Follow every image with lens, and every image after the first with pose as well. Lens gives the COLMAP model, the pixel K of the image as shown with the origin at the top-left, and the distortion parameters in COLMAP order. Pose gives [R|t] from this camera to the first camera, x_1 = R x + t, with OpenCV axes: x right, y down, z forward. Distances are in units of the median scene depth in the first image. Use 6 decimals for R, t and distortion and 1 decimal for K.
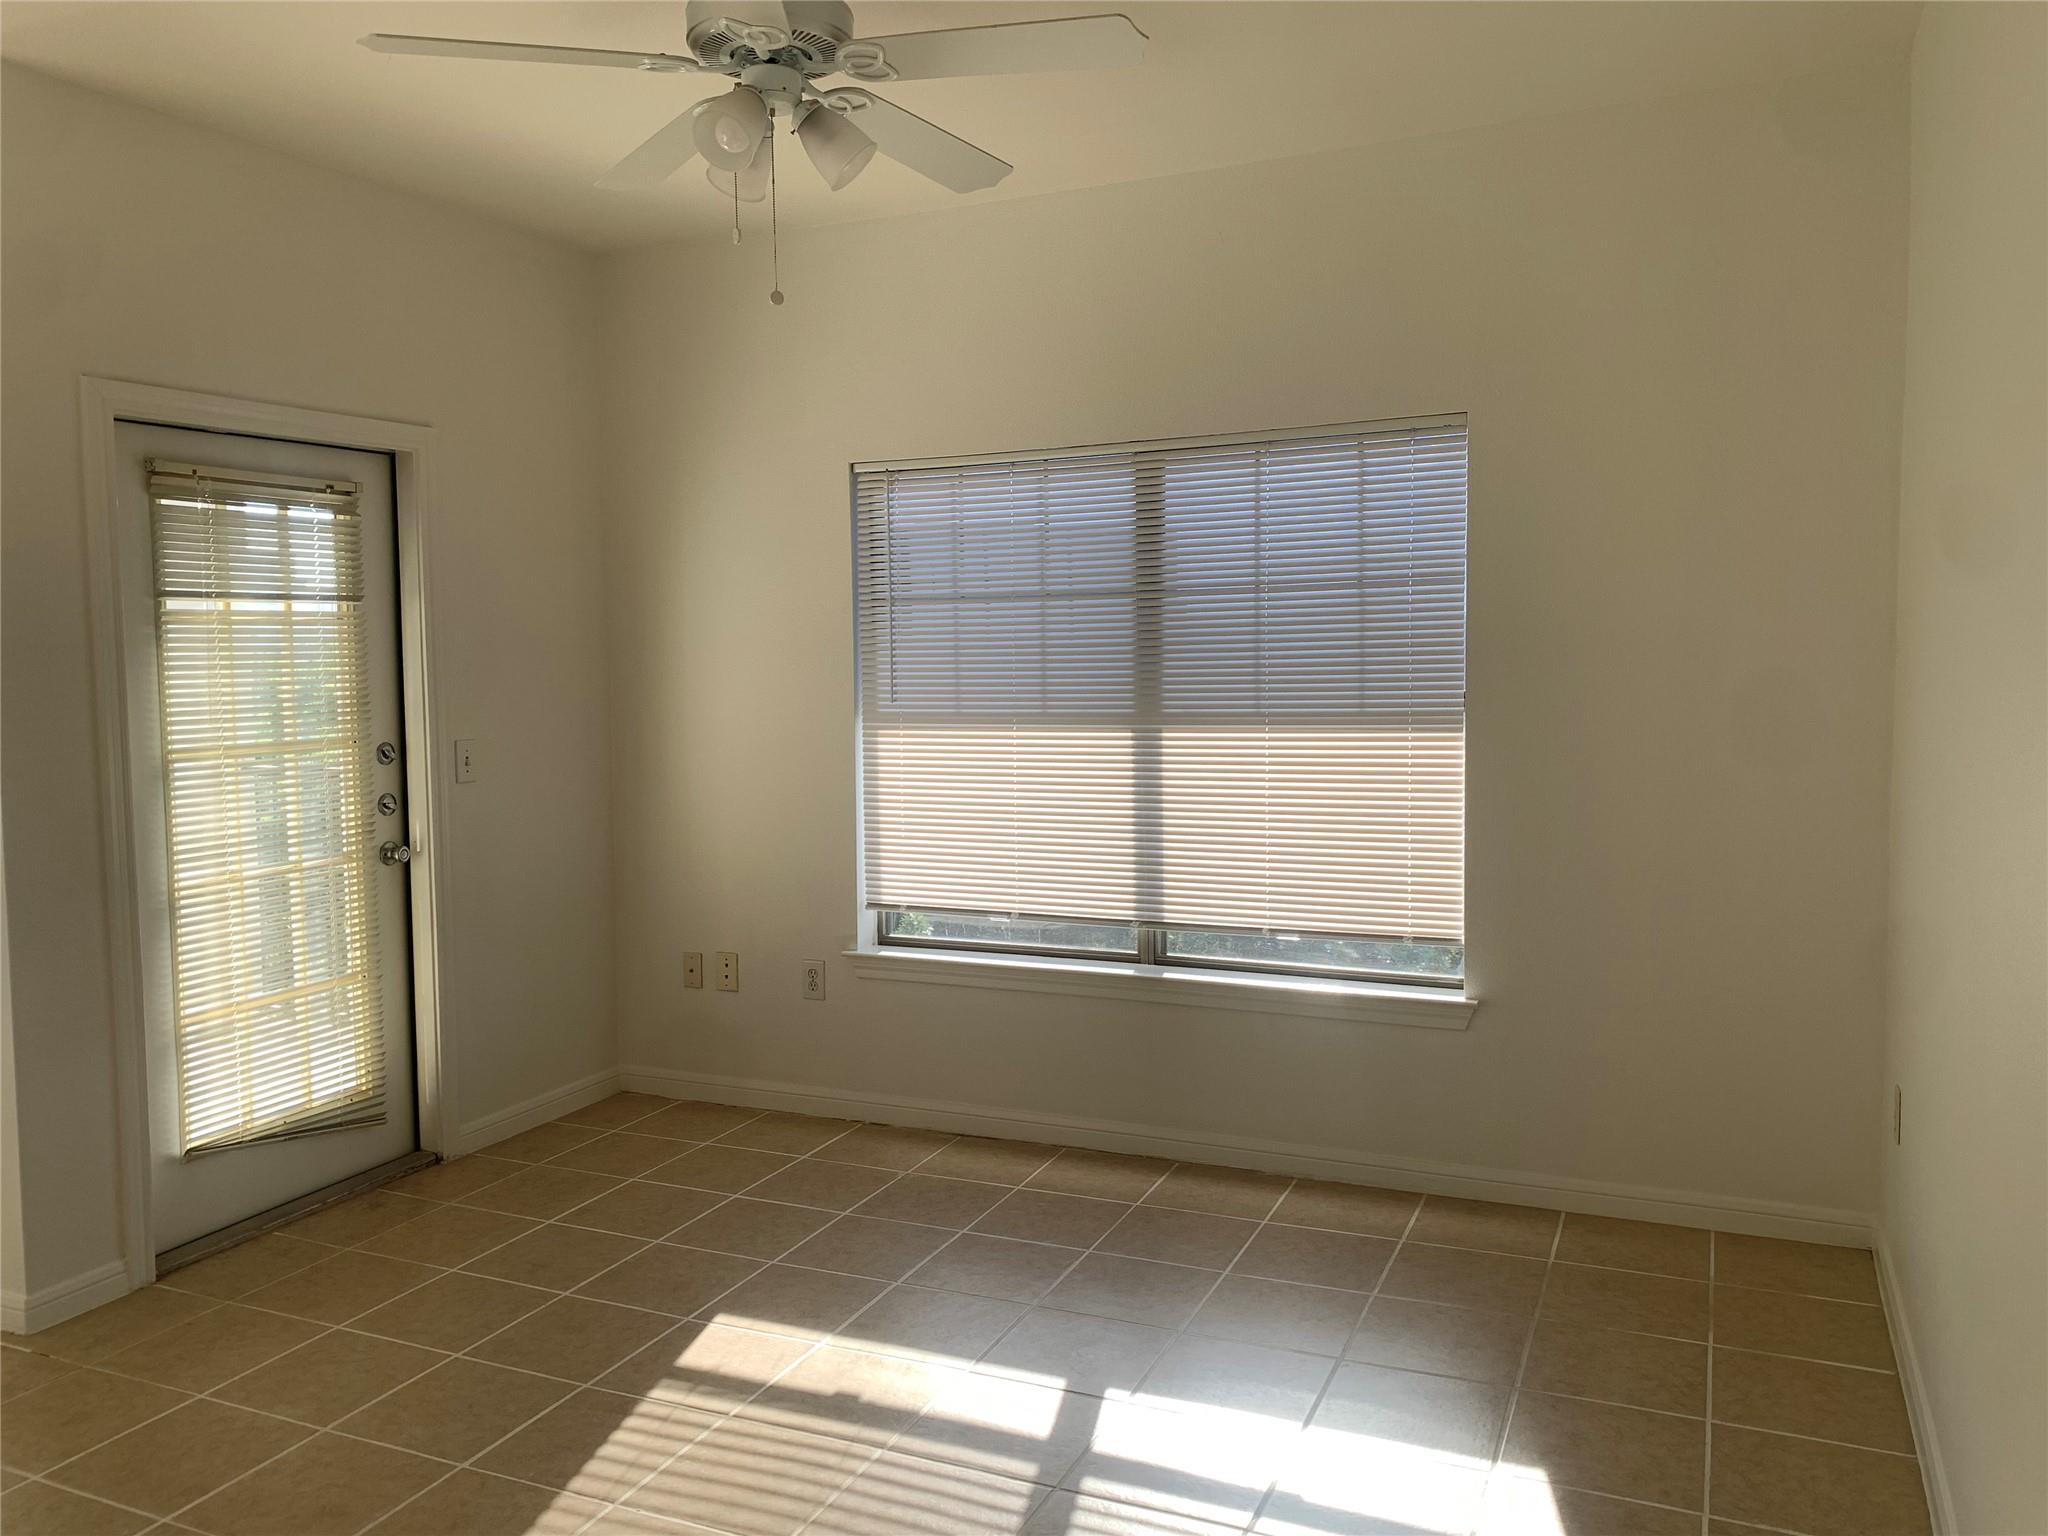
lens RADIAL K [[1571.5, 0, 1007.6], [0, 1571.5, 760.9], [0, 0, 1]] dist [0.072018, -0.111240]
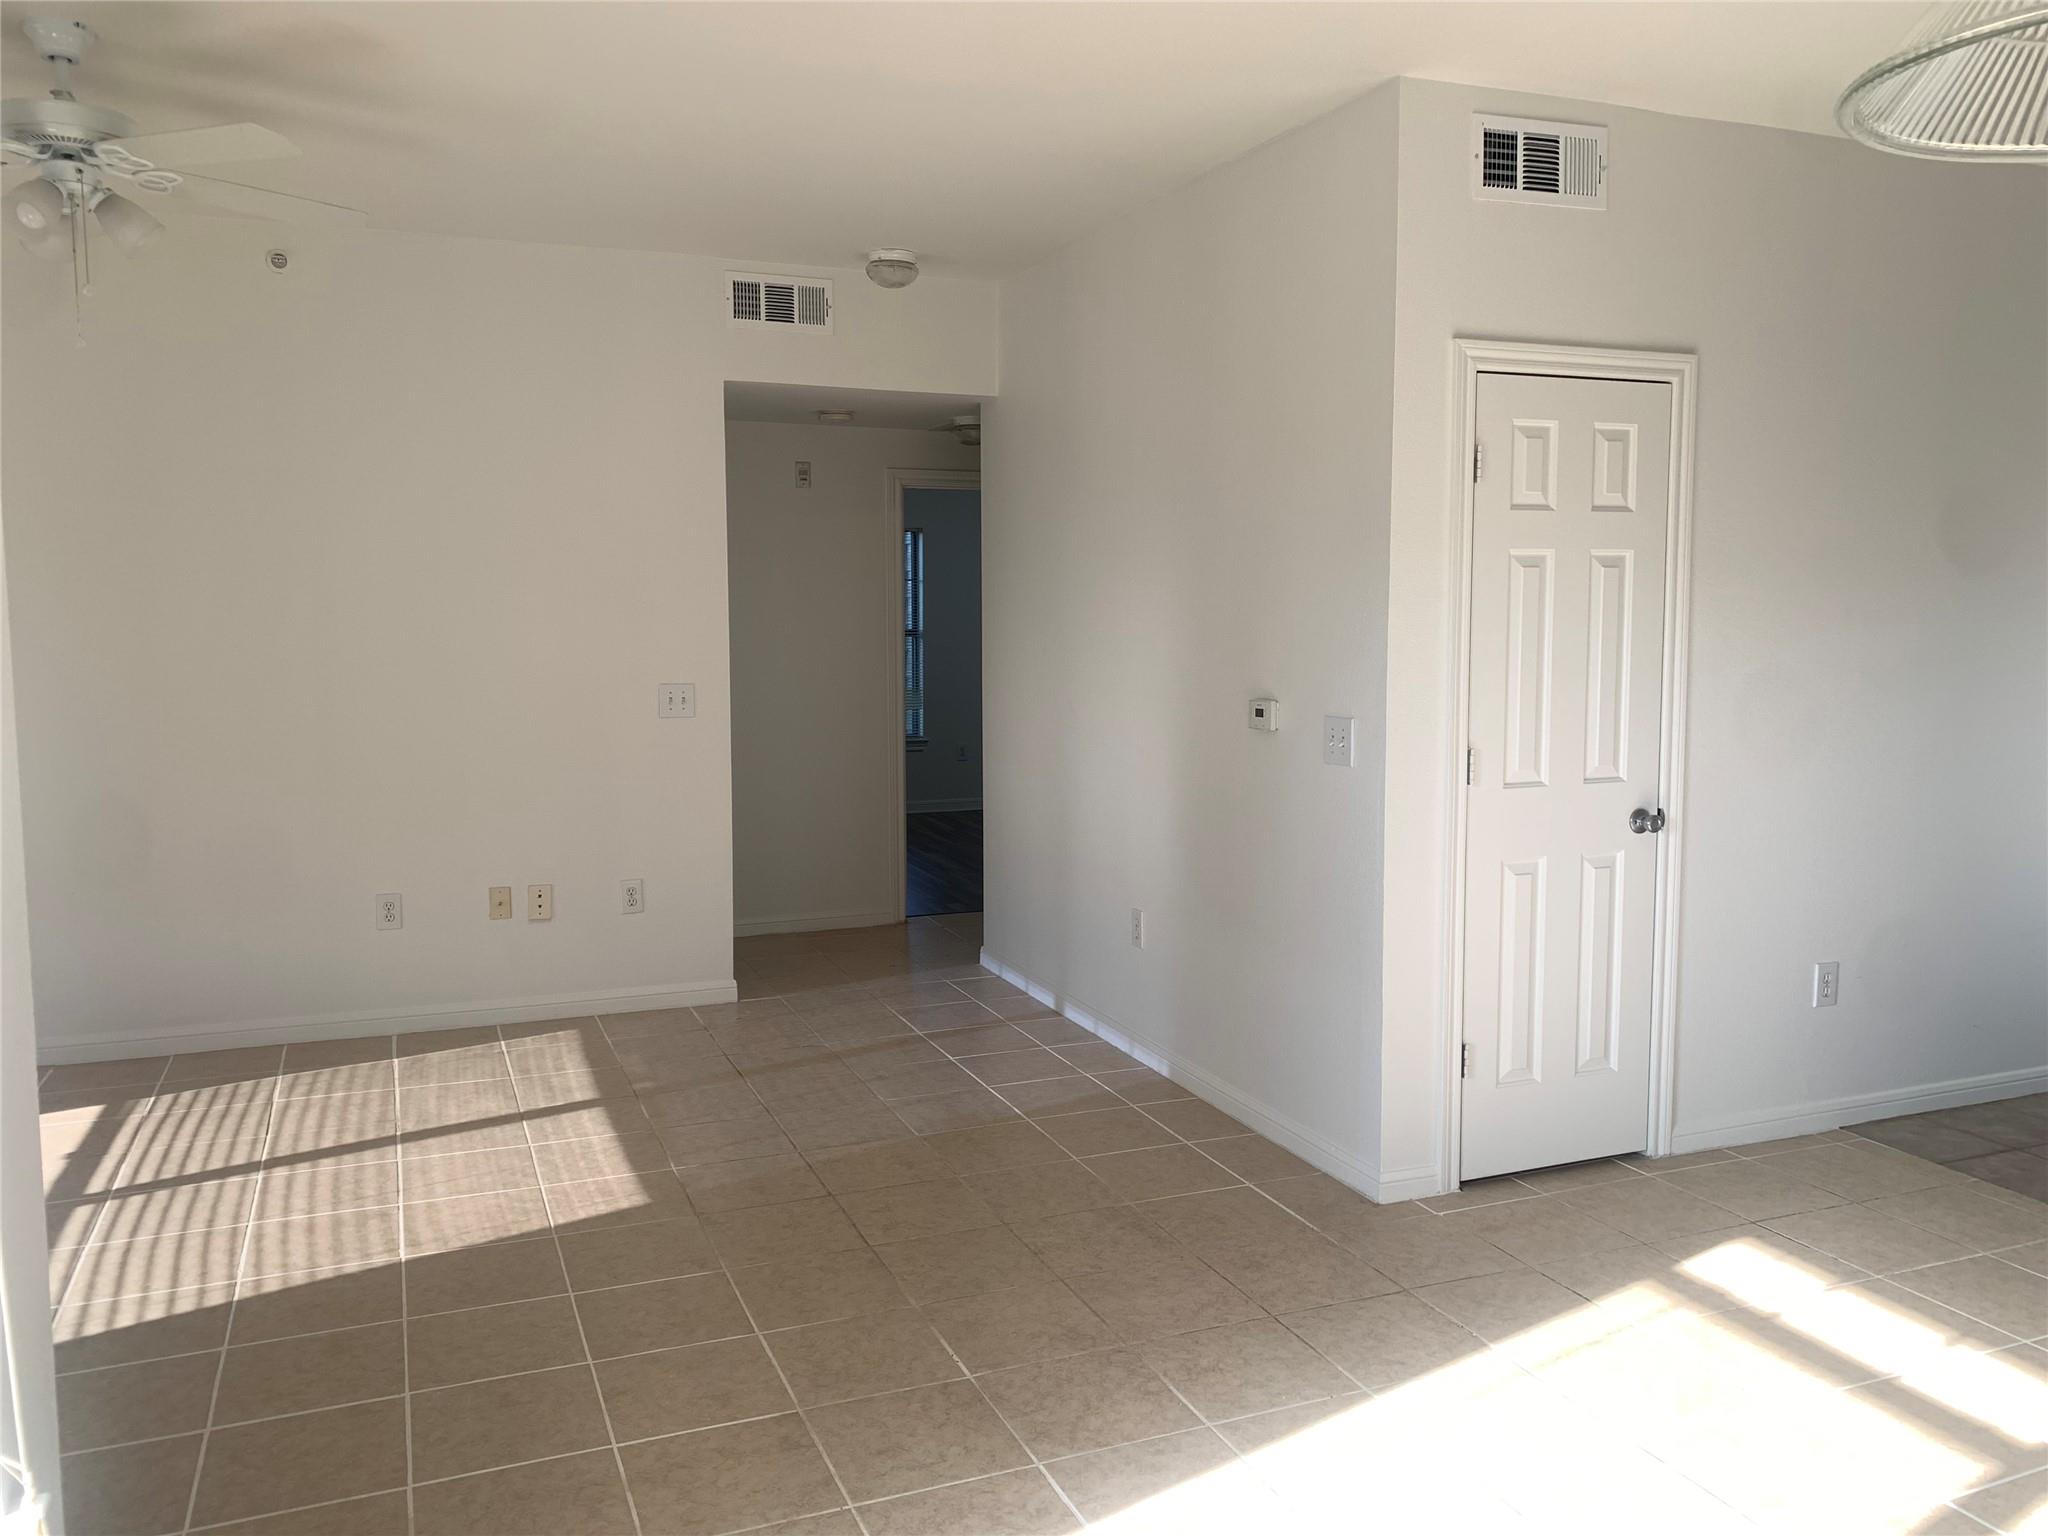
lens RADIAL K [[1539.0, 0, 997.8], [0, 1539.0, 793.2], [0, 0, 1]] dist [0.006247, 0.006451]
pose [[-0.730574, -0.059944, 0.680197, -1.012947], [0.058693, 0.986940, 0.150016, -0.048687], [-0.680306, 0.149520, -0.717514, 0.941345]]
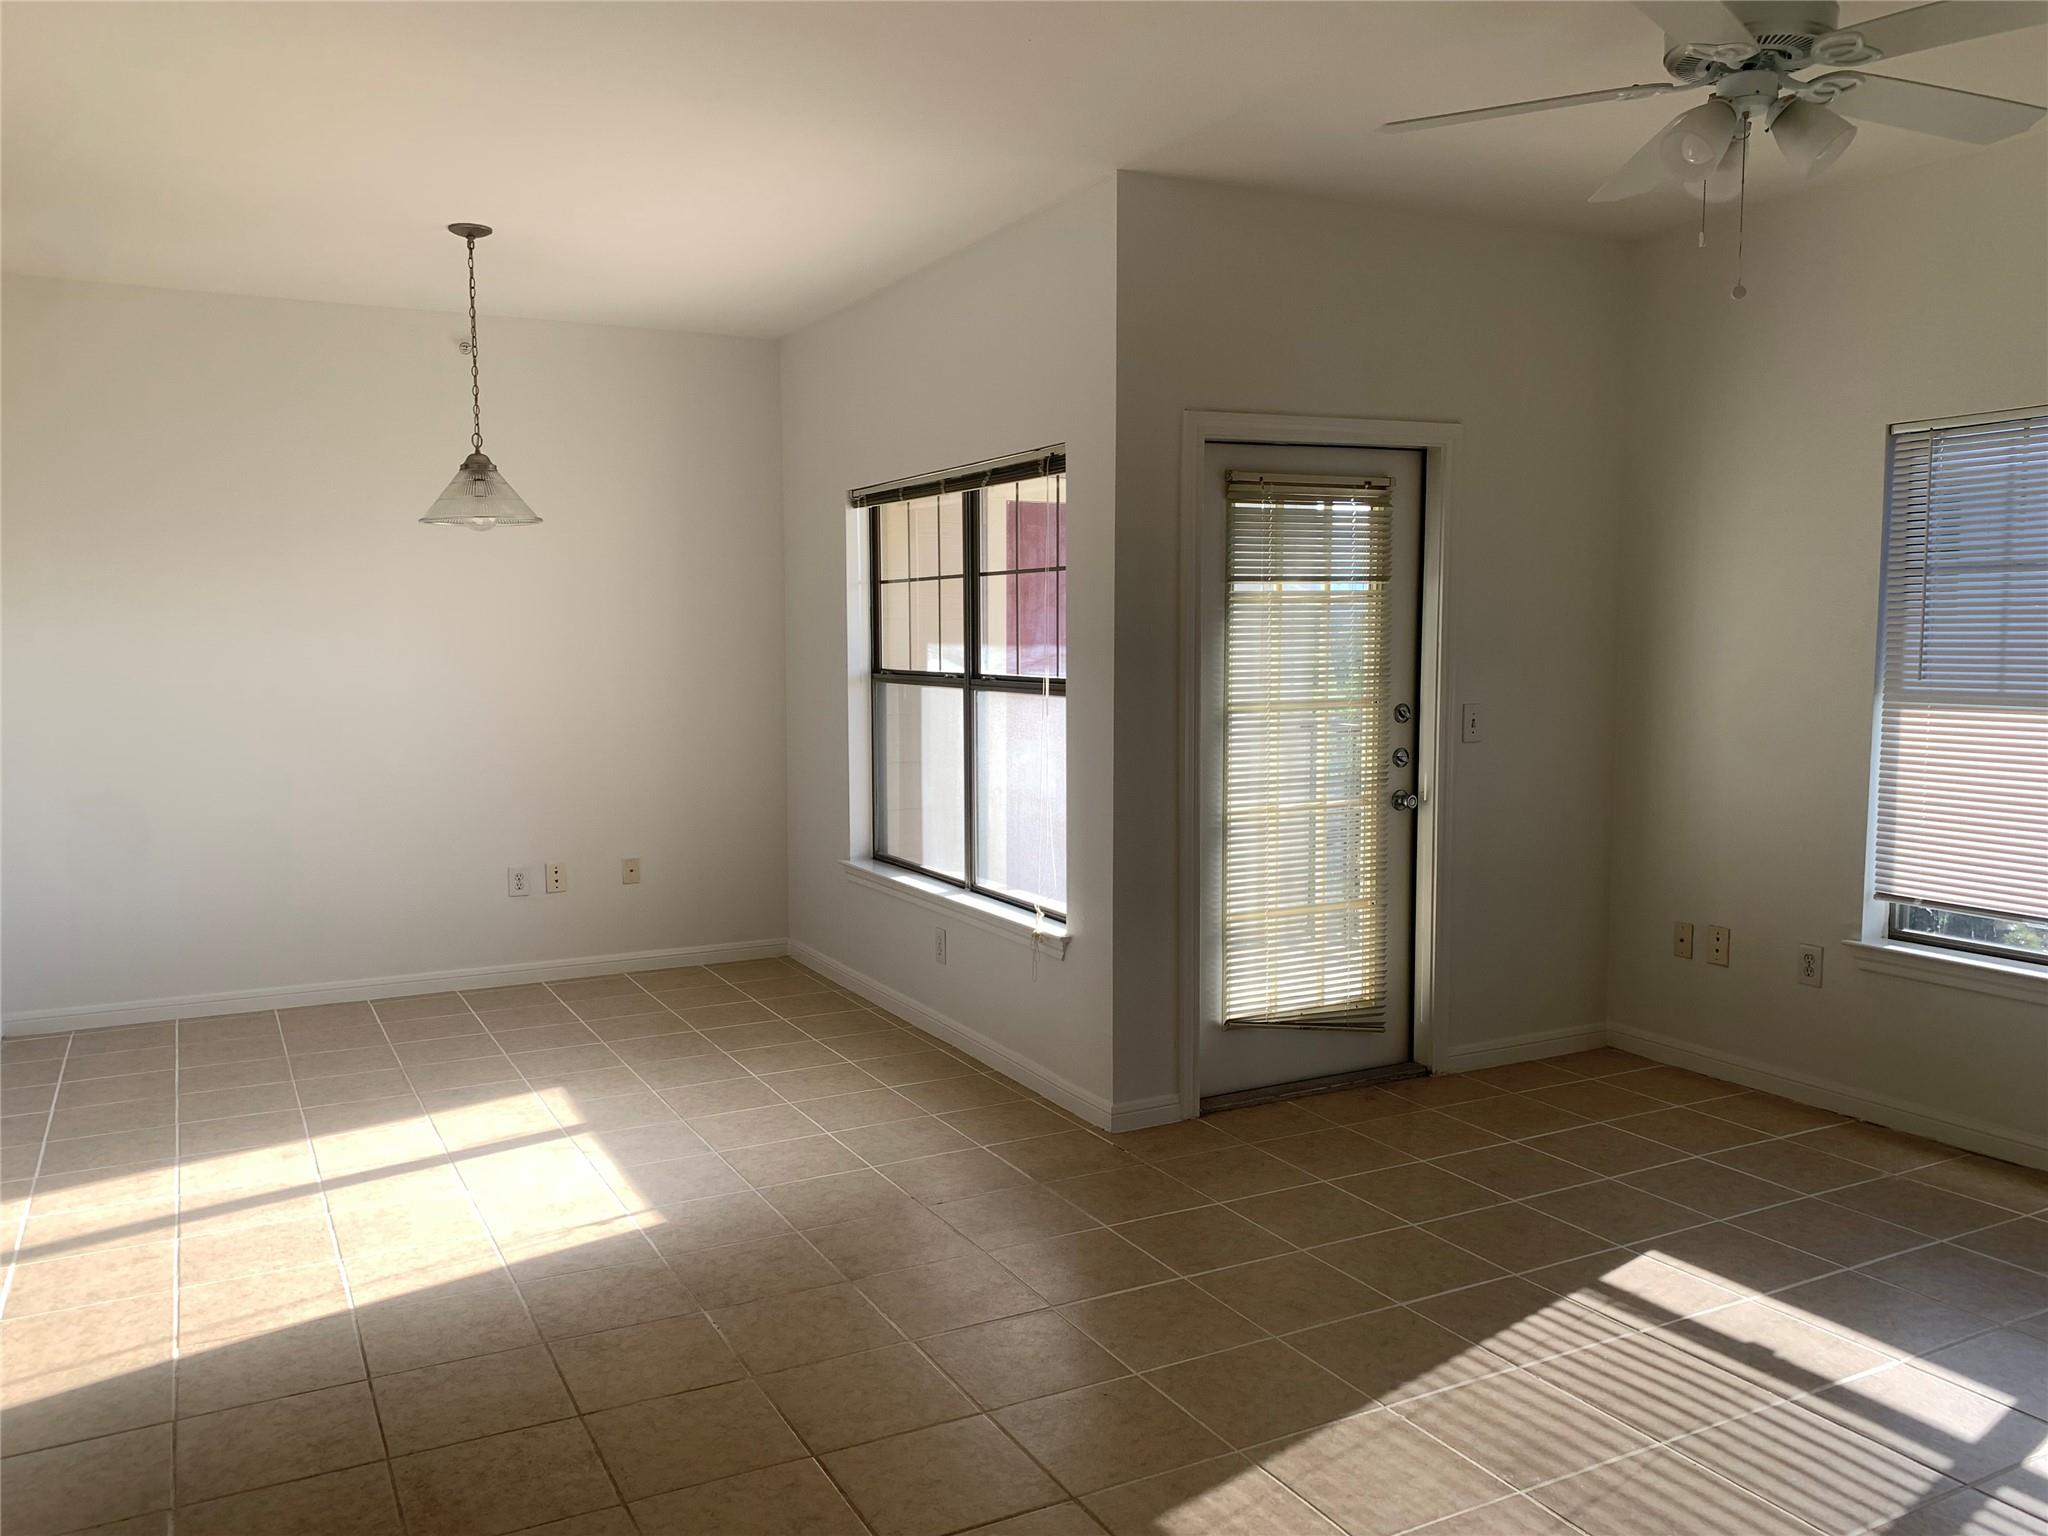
lens RADIAL K [[1581.9, 0, 1015.2], [0, 1581.9, 779.3], [0, 0, 1]] dist [0.072795, -0.071036]
pose [[0.795308, 0.065357, -0.602672, 0.090305], [-0.046466, 0.997819, 0.046891, 0.002272], [0.604422, -0.009289, 0.796610, -0.096455]]
